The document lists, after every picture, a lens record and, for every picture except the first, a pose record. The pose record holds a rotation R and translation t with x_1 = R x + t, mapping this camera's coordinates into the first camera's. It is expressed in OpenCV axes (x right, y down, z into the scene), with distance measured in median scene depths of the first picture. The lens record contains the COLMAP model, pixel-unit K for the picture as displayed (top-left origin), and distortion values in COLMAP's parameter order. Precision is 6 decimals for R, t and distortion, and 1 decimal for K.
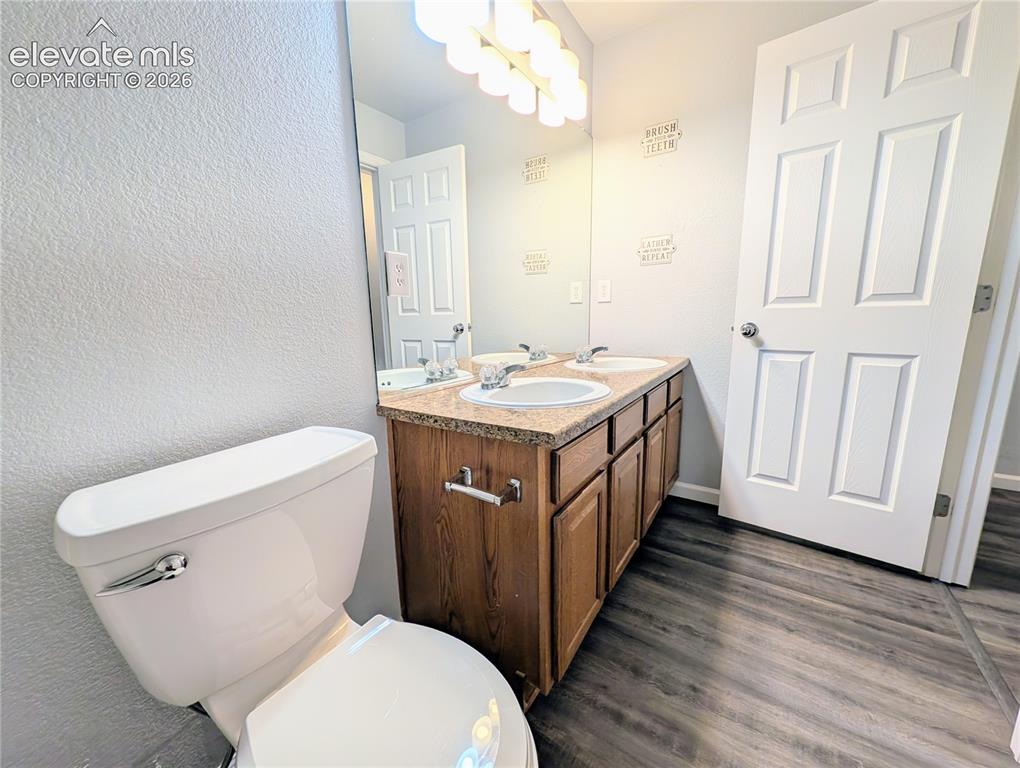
lens RADIAL K [[394.5, 0, 510.8], [0, 394.5, 386.9], [0, 0, 1]] dist [0.000499, -0.000326]
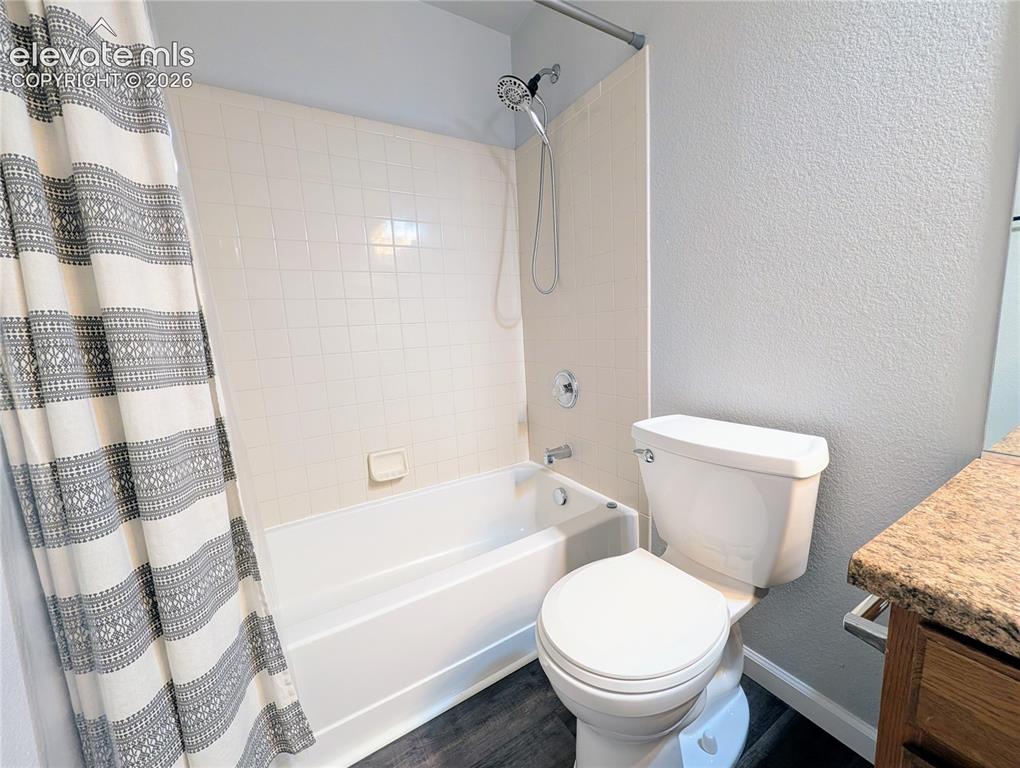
lens RADIAL K [[394.5, 0, 510.0], [0, 394.5, 384.1], [0, 0, 1]] dist [0.000499, -0.000326]
pose [[-0.428532, 0.167761, -0.887816, 0.721728], [-0.107890, 0.966080, 0.234626, -0.186331], [0.897062, 0.196331, -0.395896, 0.674193]]
